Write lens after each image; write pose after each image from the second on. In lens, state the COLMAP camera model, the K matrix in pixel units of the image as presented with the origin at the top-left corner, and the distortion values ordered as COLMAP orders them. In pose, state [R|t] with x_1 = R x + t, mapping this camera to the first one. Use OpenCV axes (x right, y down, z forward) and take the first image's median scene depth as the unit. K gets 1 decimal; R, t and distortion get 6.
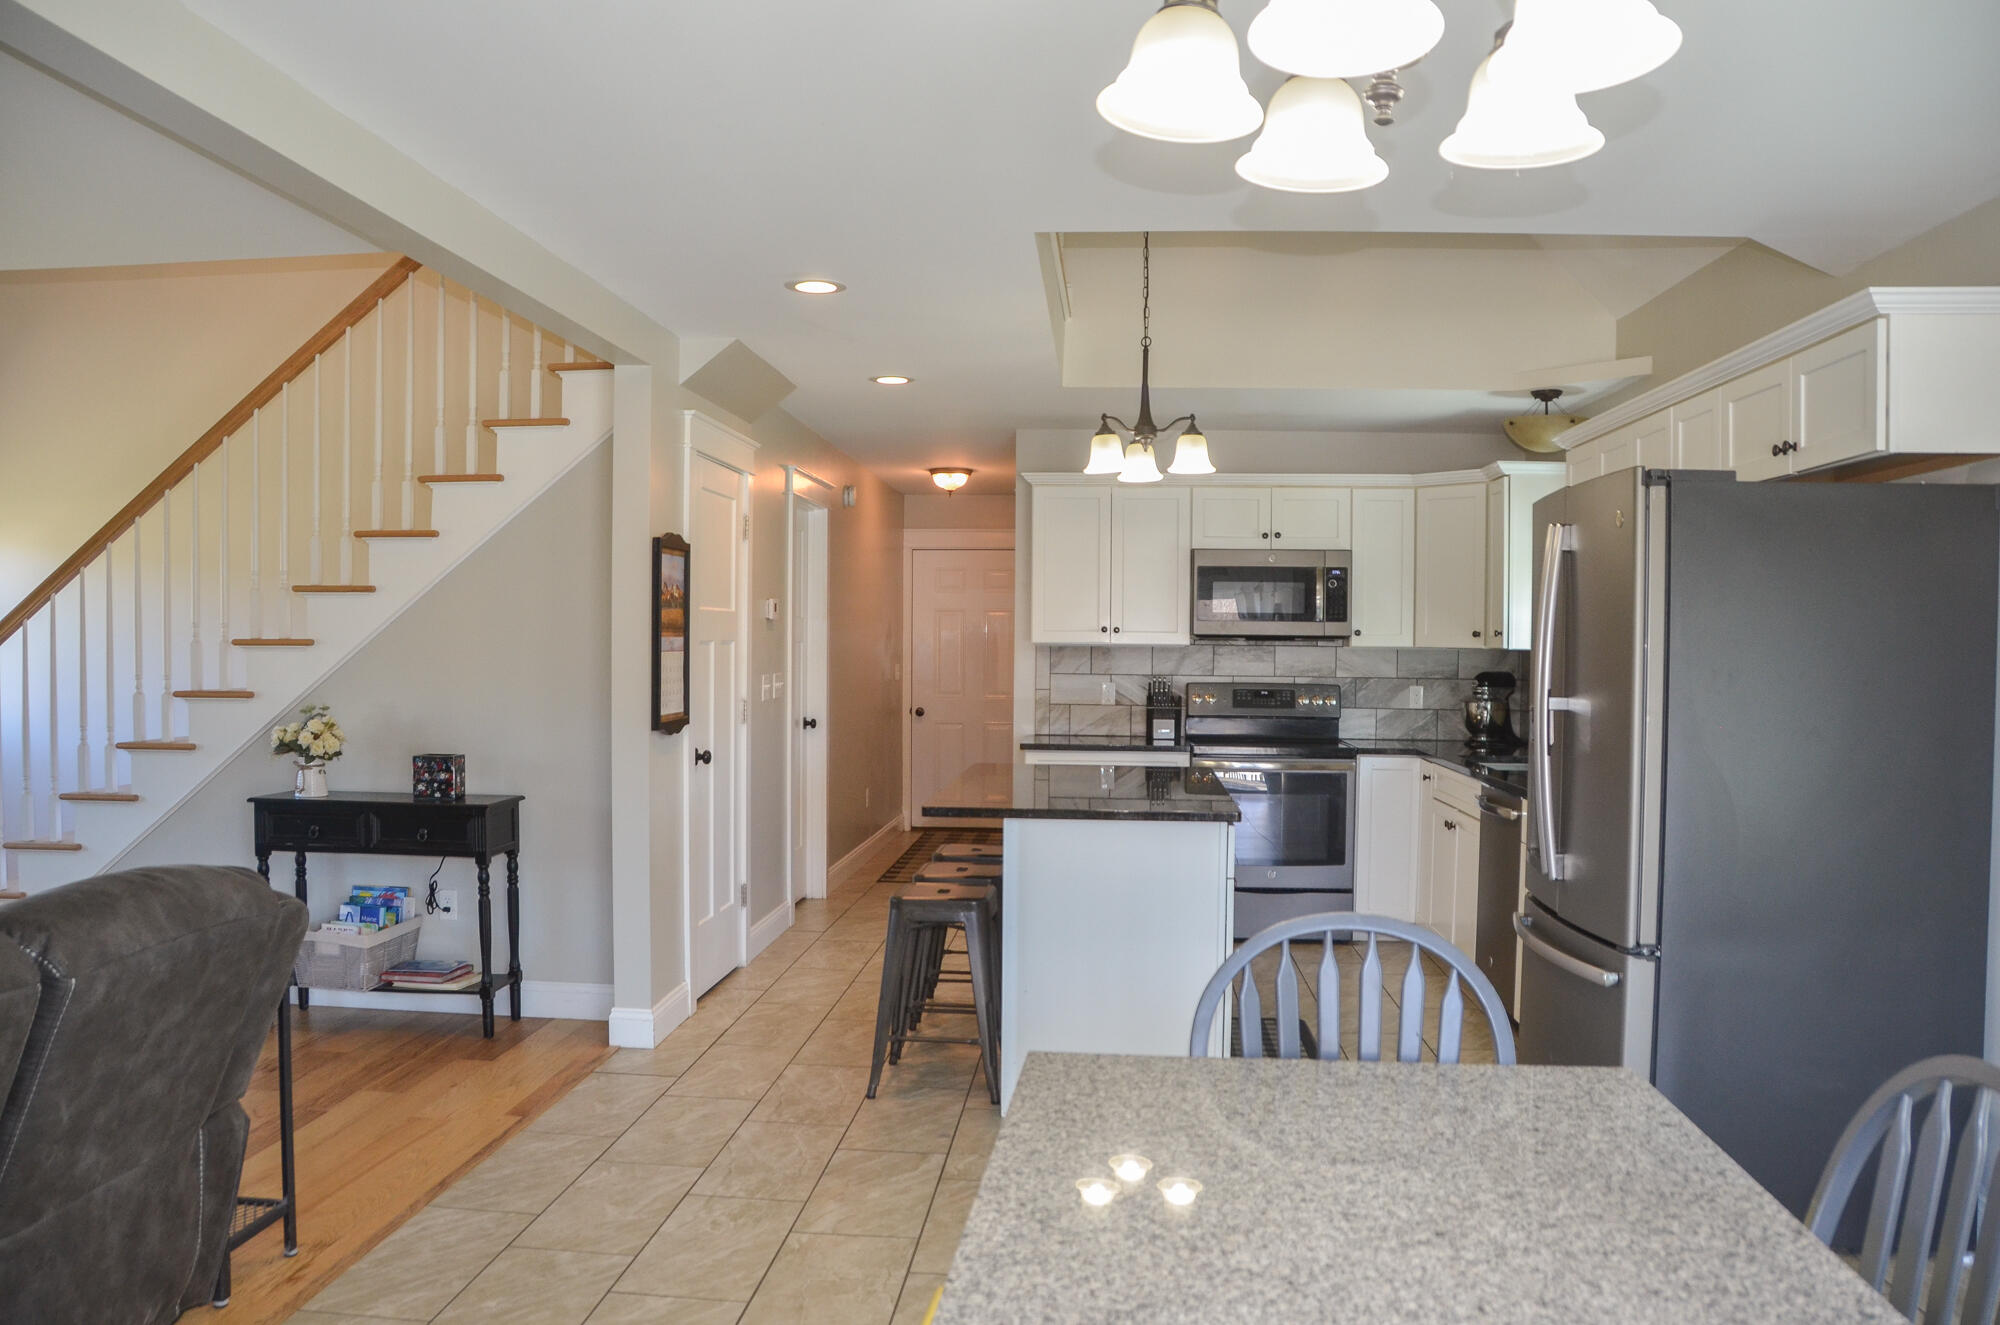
lens RADIAL K [[1546.8, 0, 1000.0], [0, 1546.8, 662.5], [0, 0, 1]] dist [-0.162660, 0.110946]
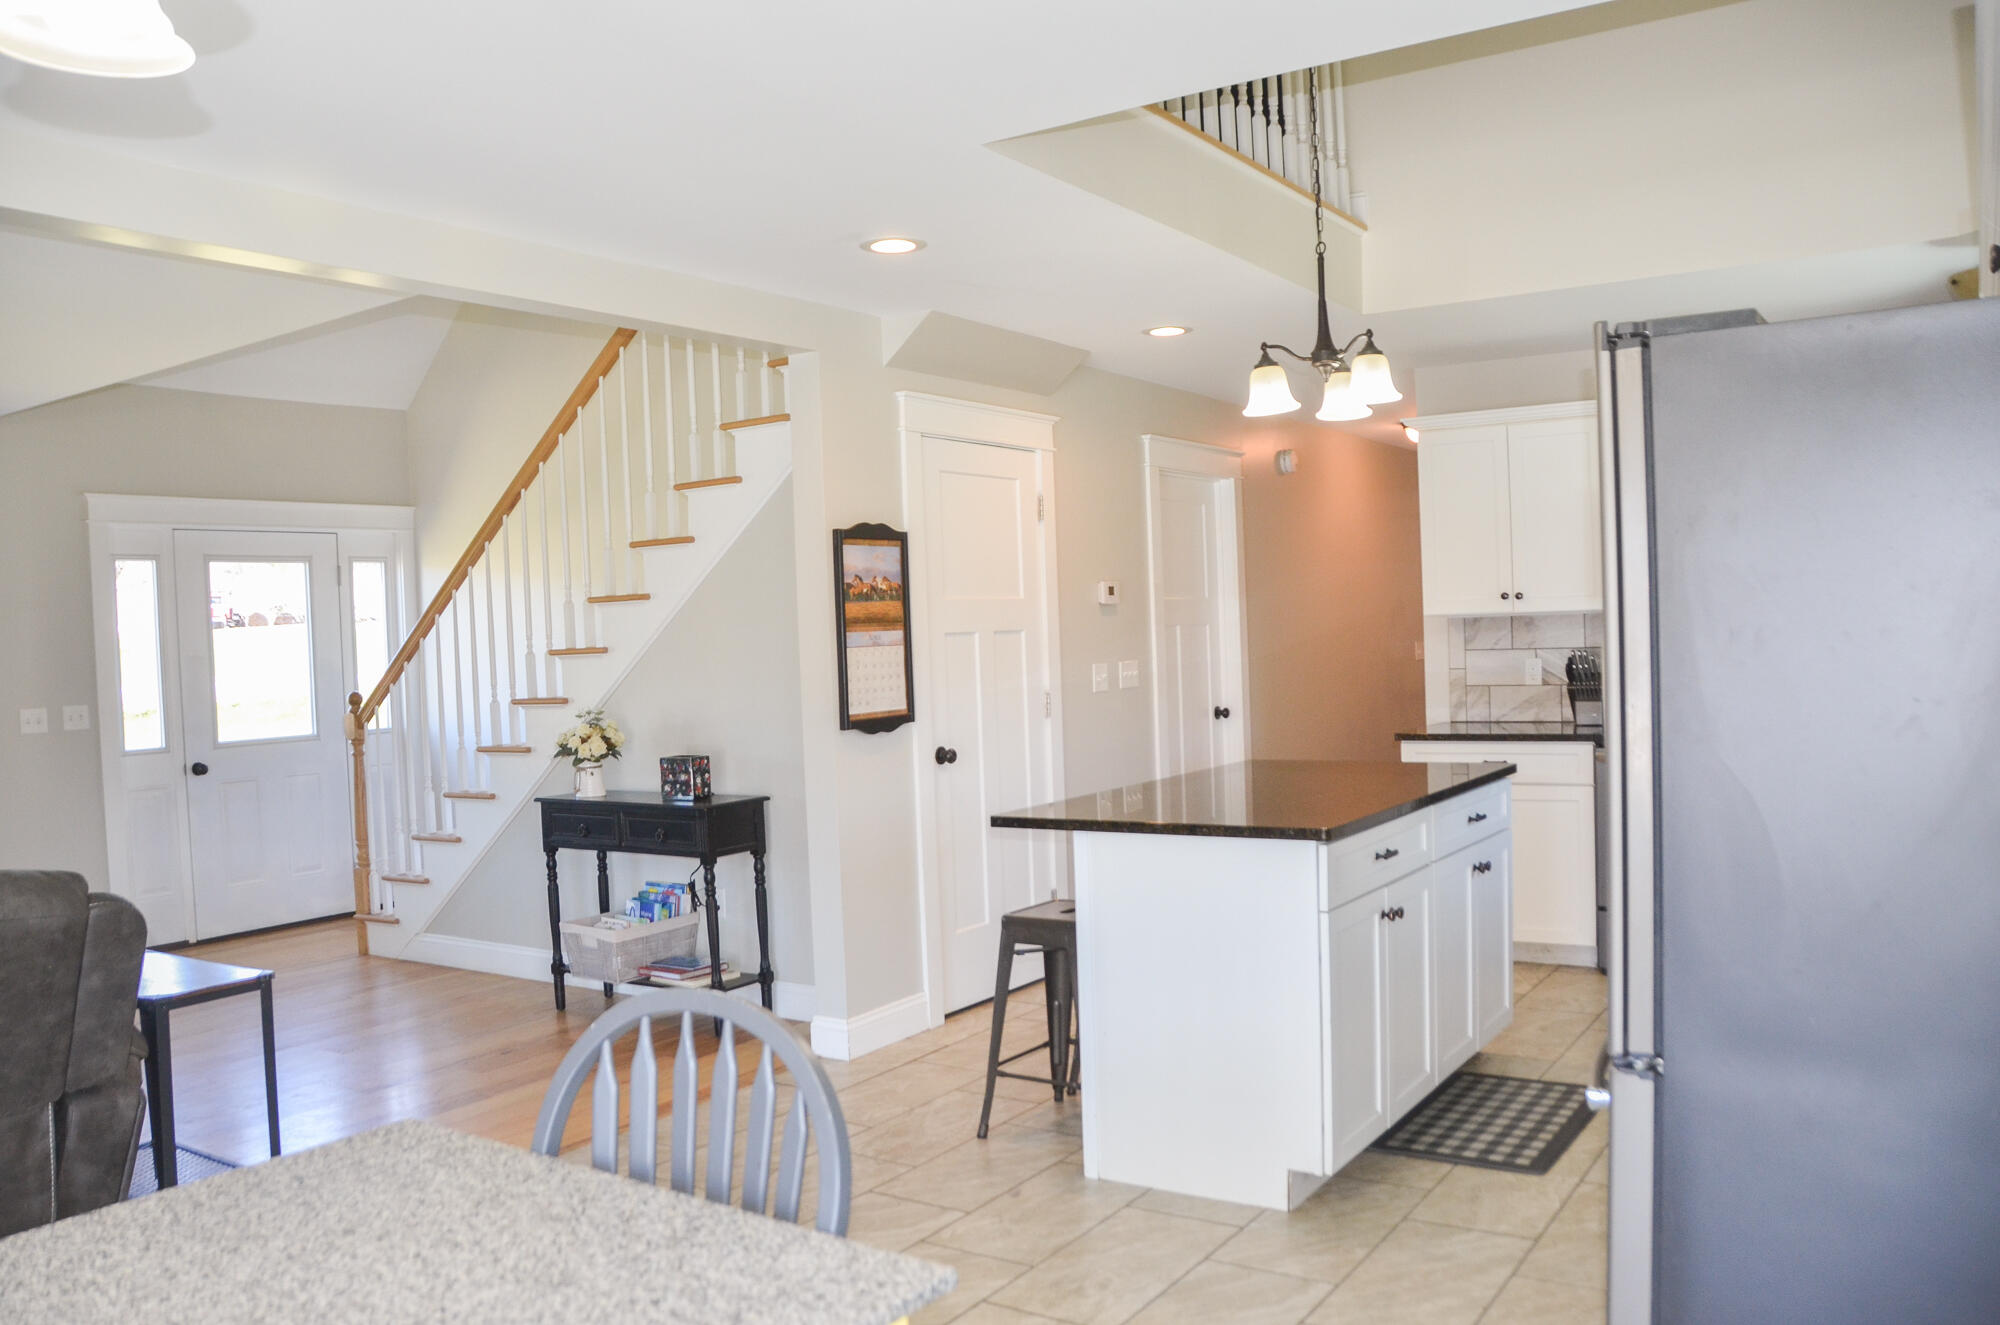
lens RADIAL K [[1570.8, 0, 1000.7], [0, 1570.8, 671.8], [0, 0, 1]] dist [-0.160127, 0.111336]
pose [[0.875501, -0.029606, -0.482309, 0.317570], [0.038099, 0.999243, 0.007821, 0.003801], [0.481712, -0.025223, 0.875966, 0.180019]]
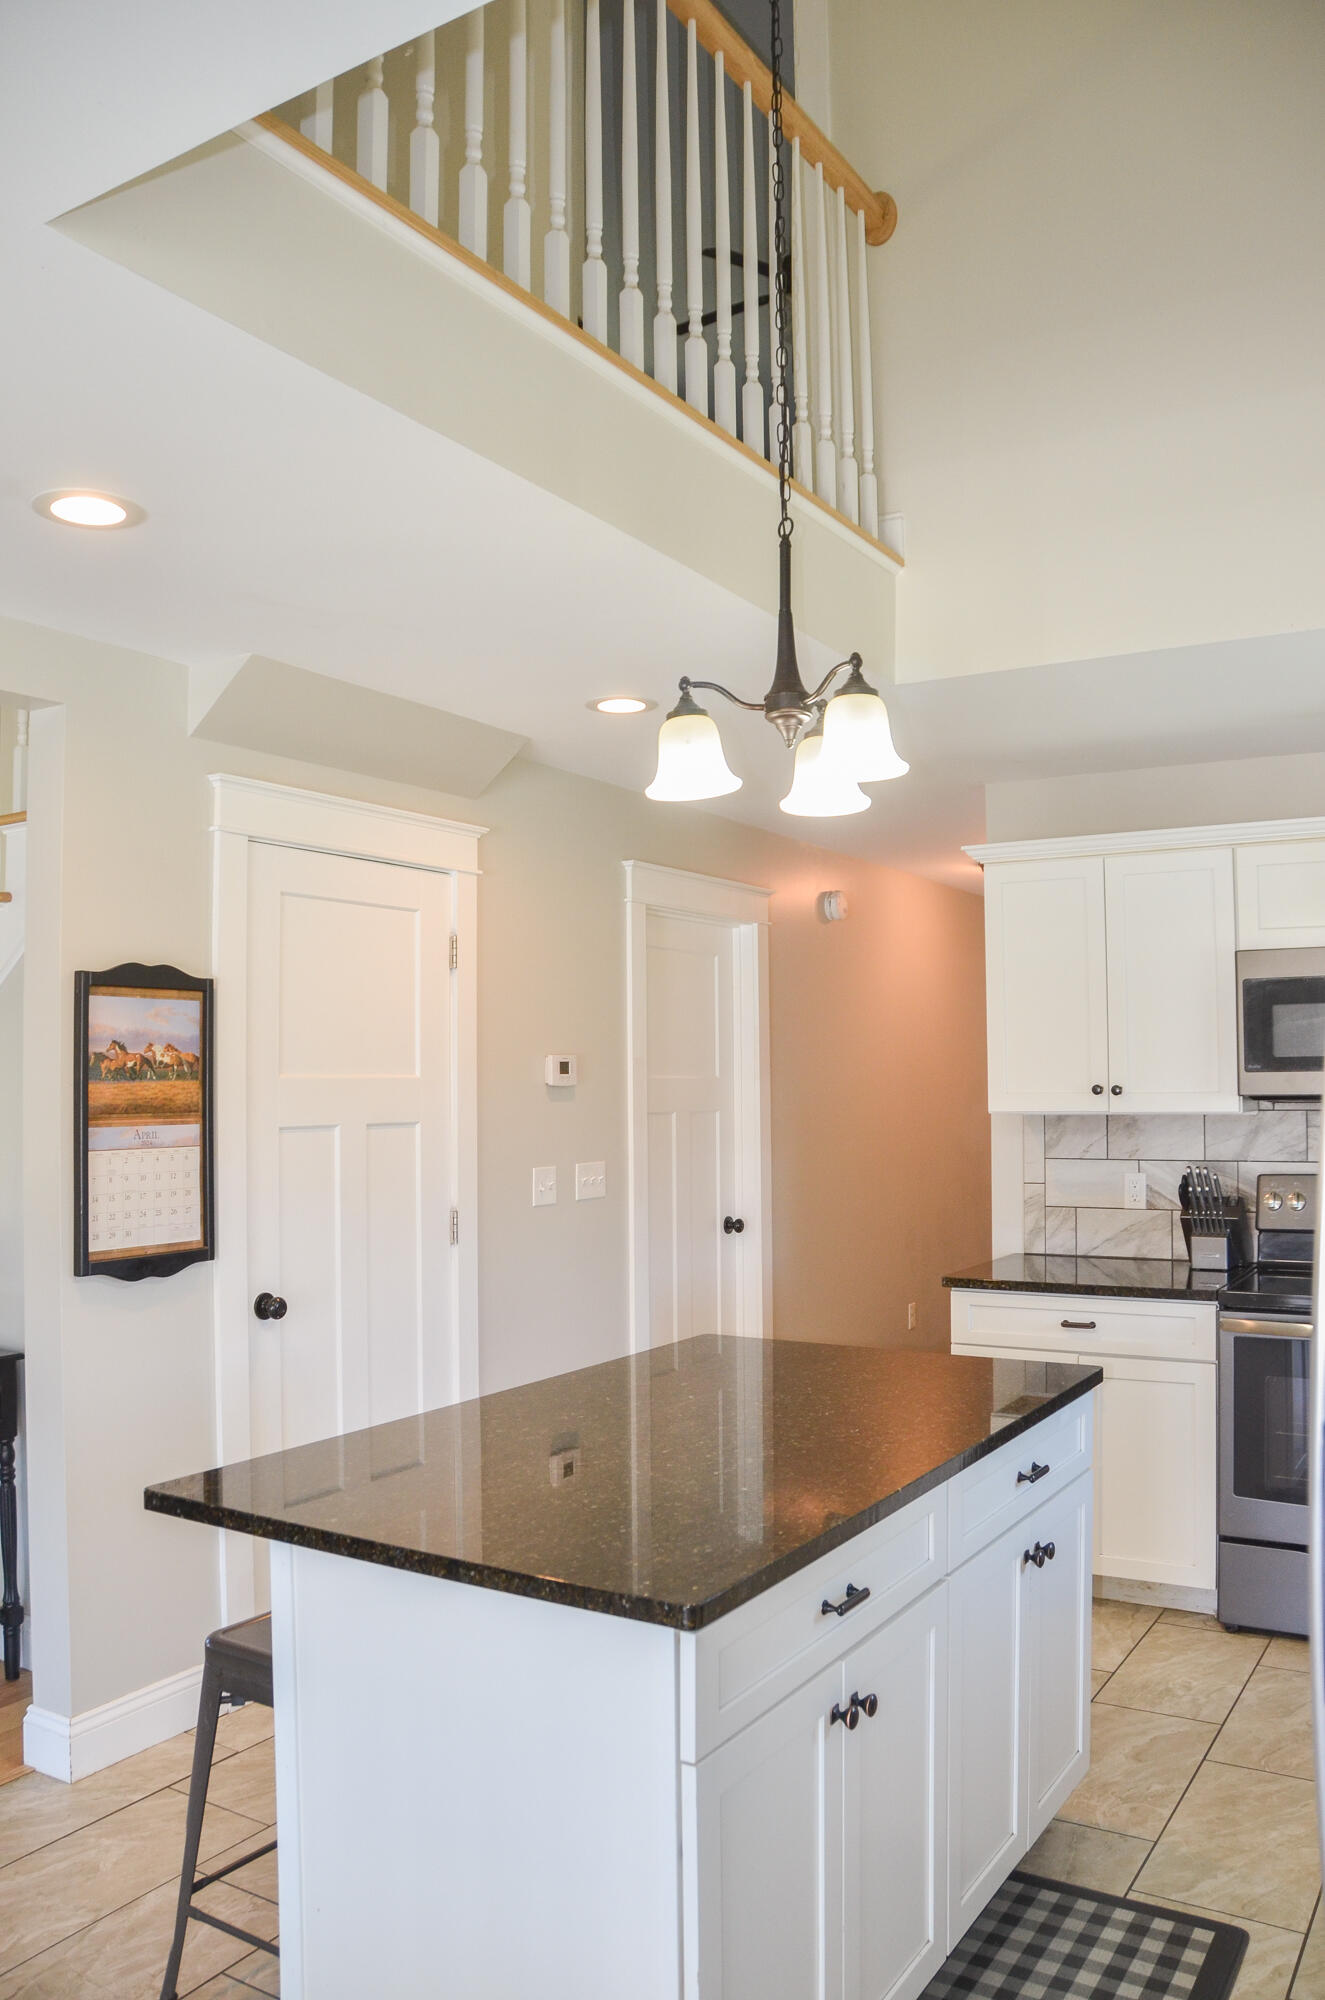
lens RADIAL K [[1546.8, 0, 689.0], [0, 1546.8, 1009.9], [0, 0, 1]] dist [-0.162660, 0.110946]
pose [[0.896694, -0.037683, -0.441044, 0.262178], [0.010272, 0.997873, -0.064376, -0.021366], [0.442531, 0.053195, 0.895174, 0.524403]]
